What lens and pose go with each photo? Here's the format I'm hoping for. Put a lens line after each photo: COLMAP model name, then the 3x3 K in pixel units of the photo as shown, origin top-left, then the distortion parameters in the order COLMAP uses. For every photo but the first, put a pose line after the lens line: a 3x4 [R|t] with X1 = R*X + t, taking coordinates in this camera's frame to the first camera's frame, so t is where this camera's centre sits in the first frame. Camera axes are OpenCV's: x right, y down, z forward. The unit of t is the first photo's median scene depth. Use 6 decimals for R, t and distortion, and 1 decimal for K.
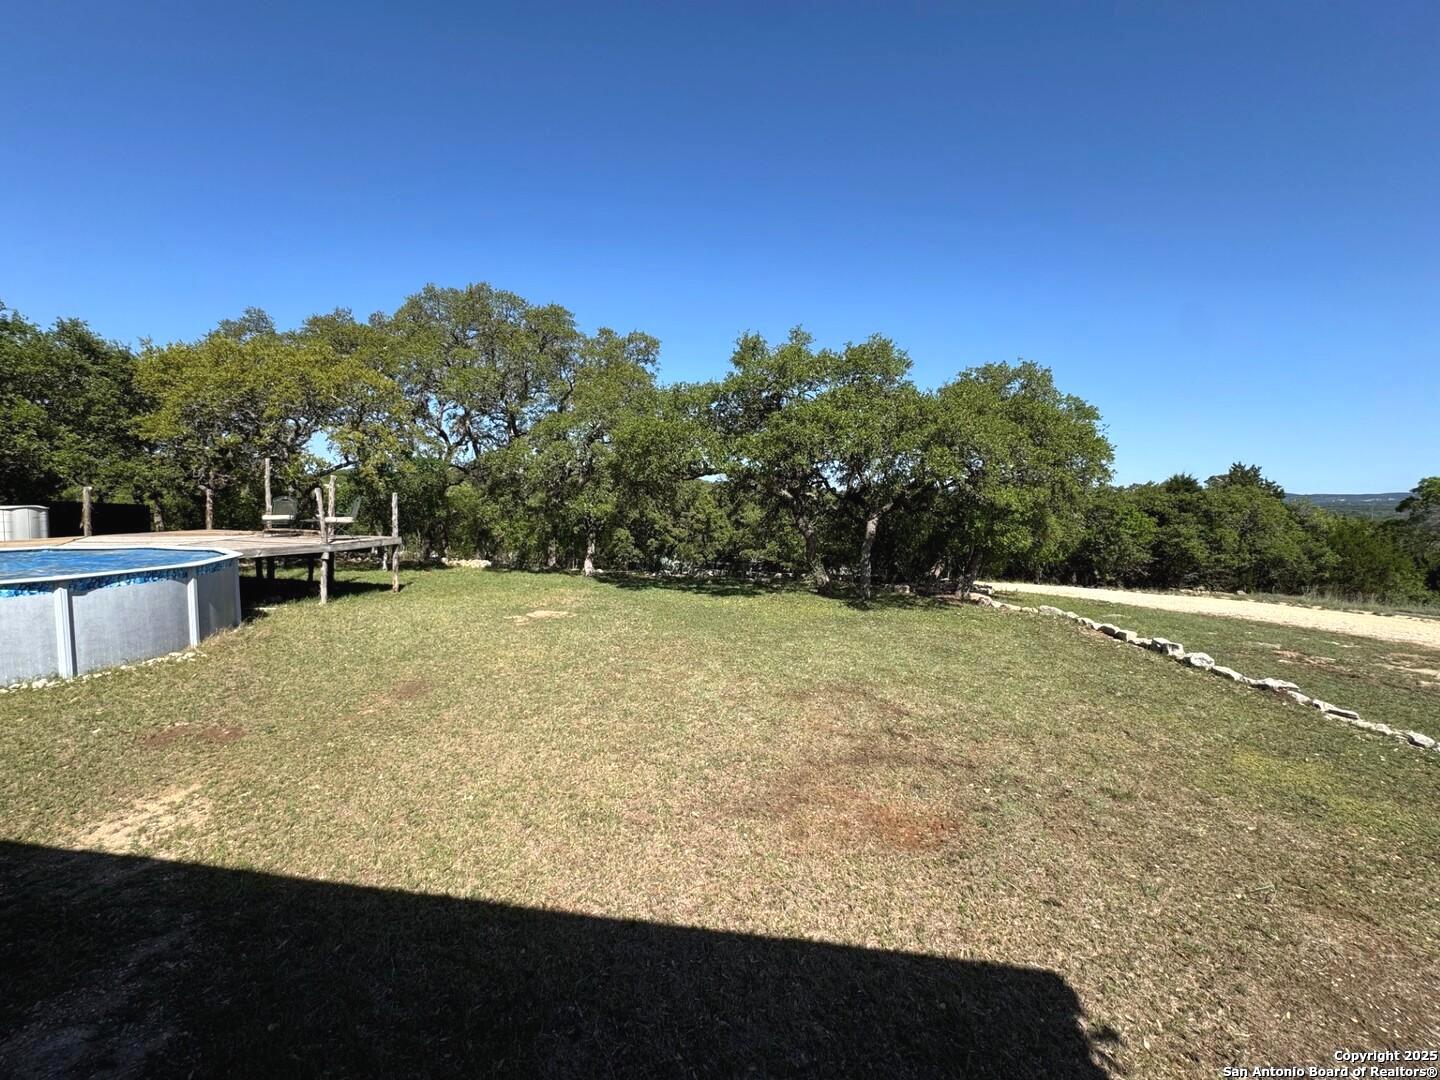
lens RADIAL K [[575.7, 0, 720.0], [0, 575.7, 540.0], [0, 0, 1]] dist [-0.002246, -0.000690]
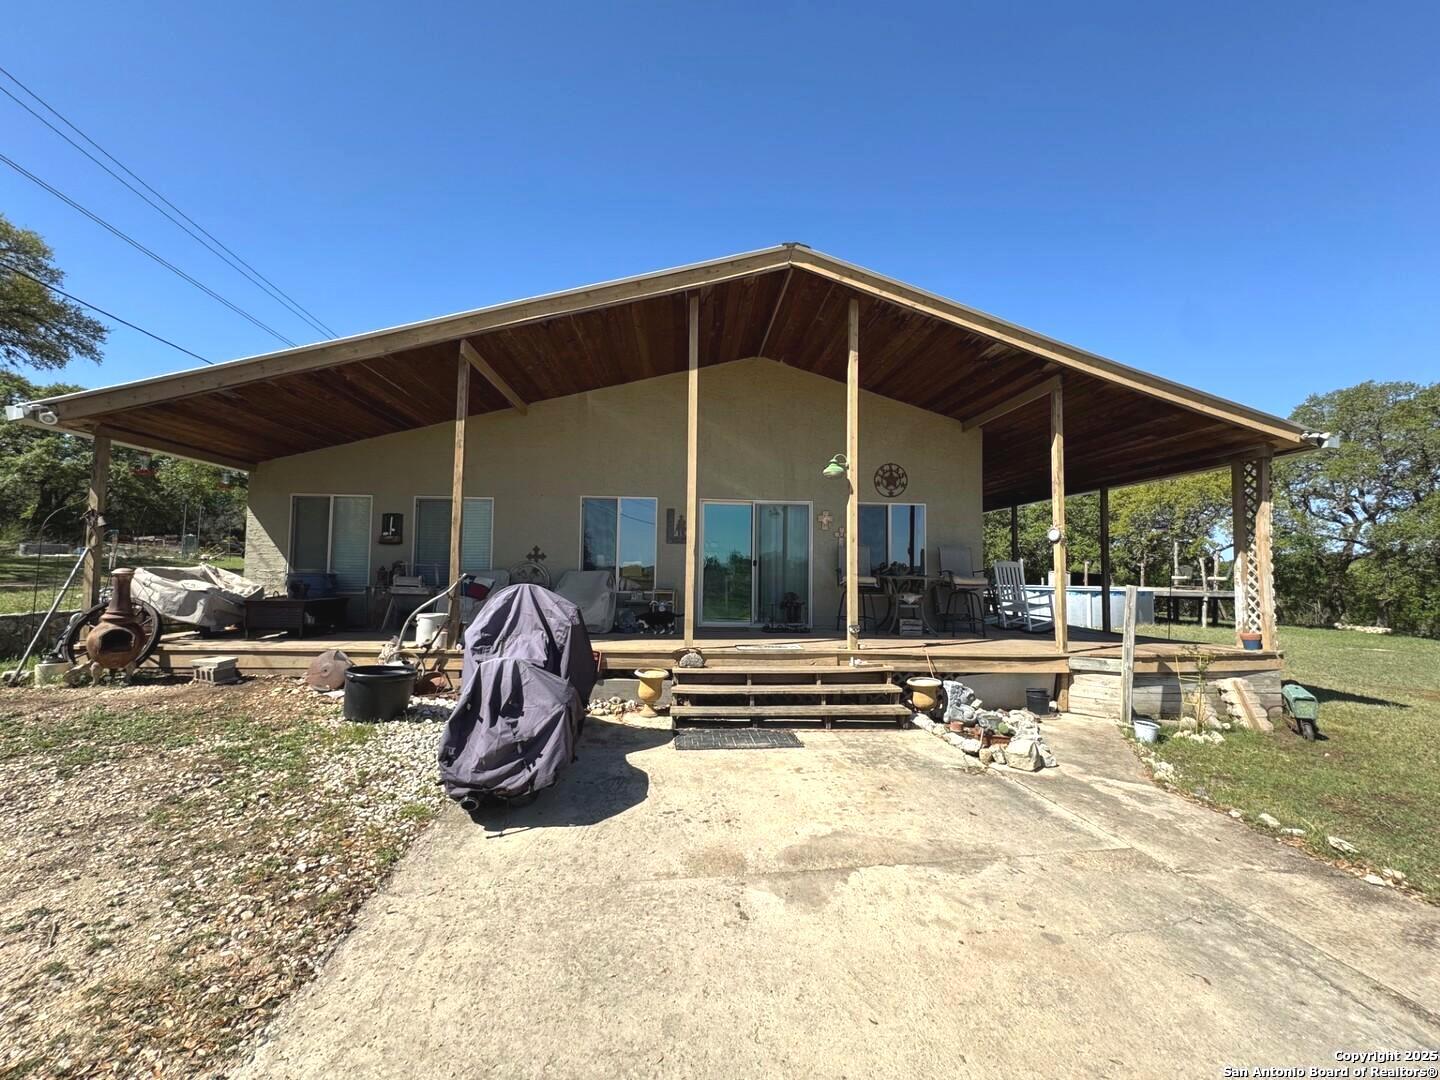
lens RADIAL K [[575.7, 0, 720.0], [0, 575.7, 540.0], [0, 0, 1]] dist [-0.002246, -0.000690]
pose [[0.205070, -0.066632, -0.976477, 0.541936], [-0.082904, 0.992912, -0.085164, 0.096178], [0.975230, 0.098418, 0.198092, -0.588025]]
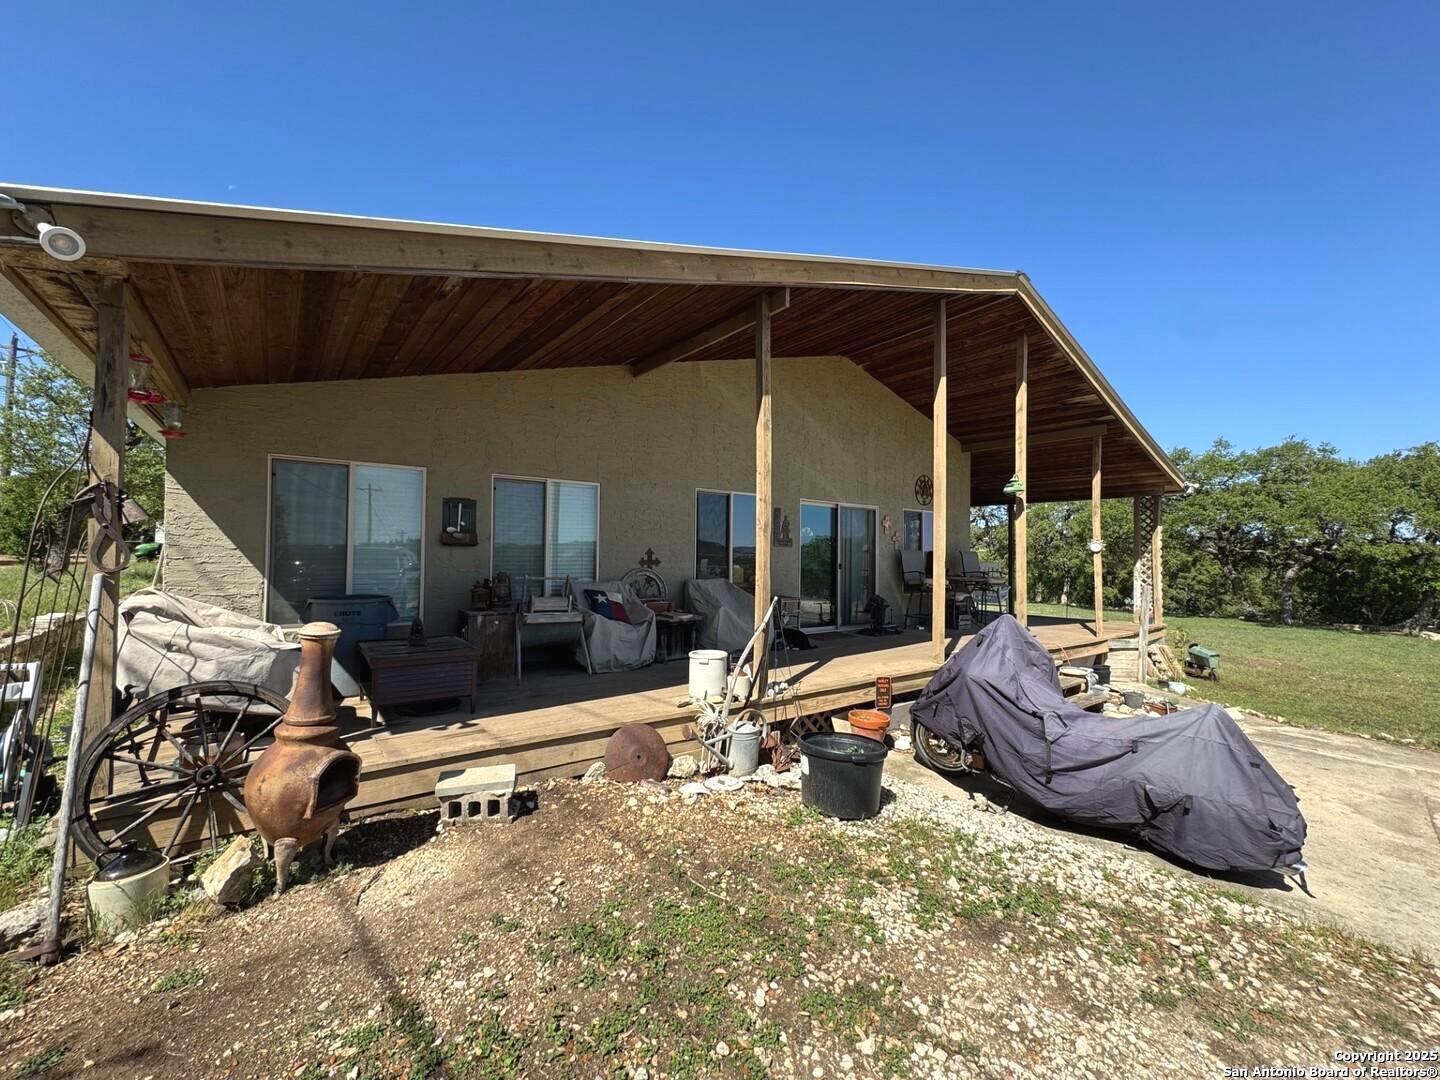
lens RADIAL K [[576.9, 0, 720.0], [0, 576.9, 540.0], [0, 0, 1]] dist [0.000775, 0.000305]
pose [[0.704578, -0.026122, -0.709146, 0.283506], [-0.054609, 0.994363, -0.090885, 0.099980], [0.707522, 0.102761, 0.699180, -0.958954]]
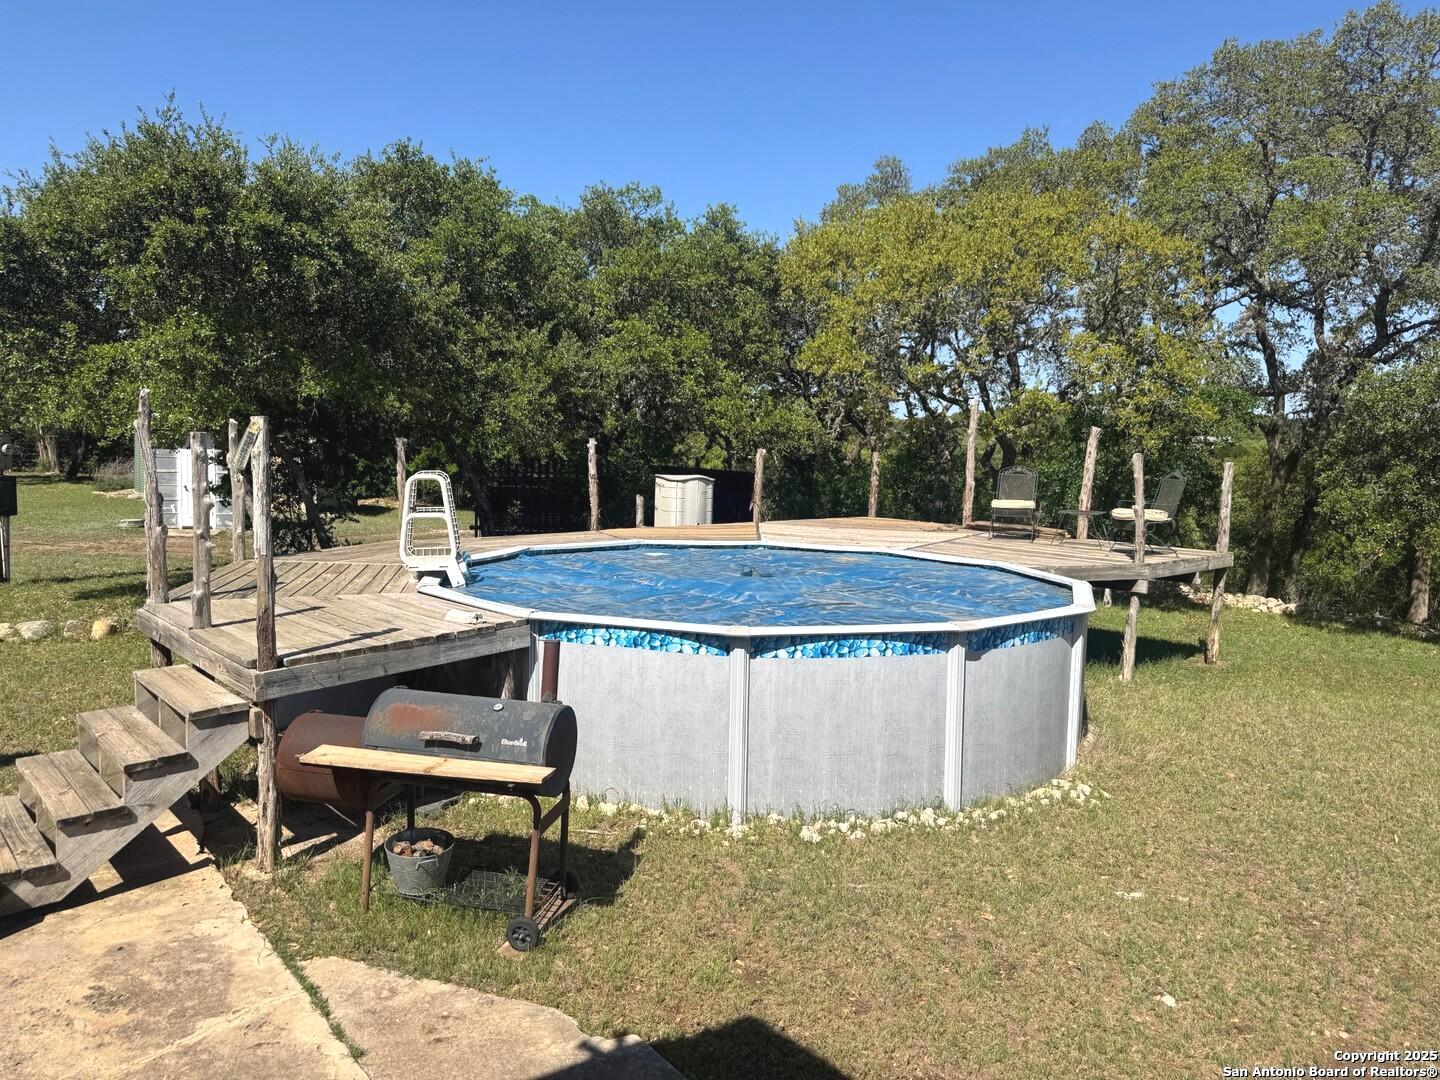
lens RADIAL K [[1024.5, 0, 720.0], [0, 1024.5, 540.0], [0, 0, 1]] dist [0.063280, -0.118393]
pose [[0.769452, 0.061545, -0.635732, -0.323915], [-0.058346, 0.997958, 0.025993, -0.013433], [0.636034, 0.017092, 0.771472, 0.042790]]
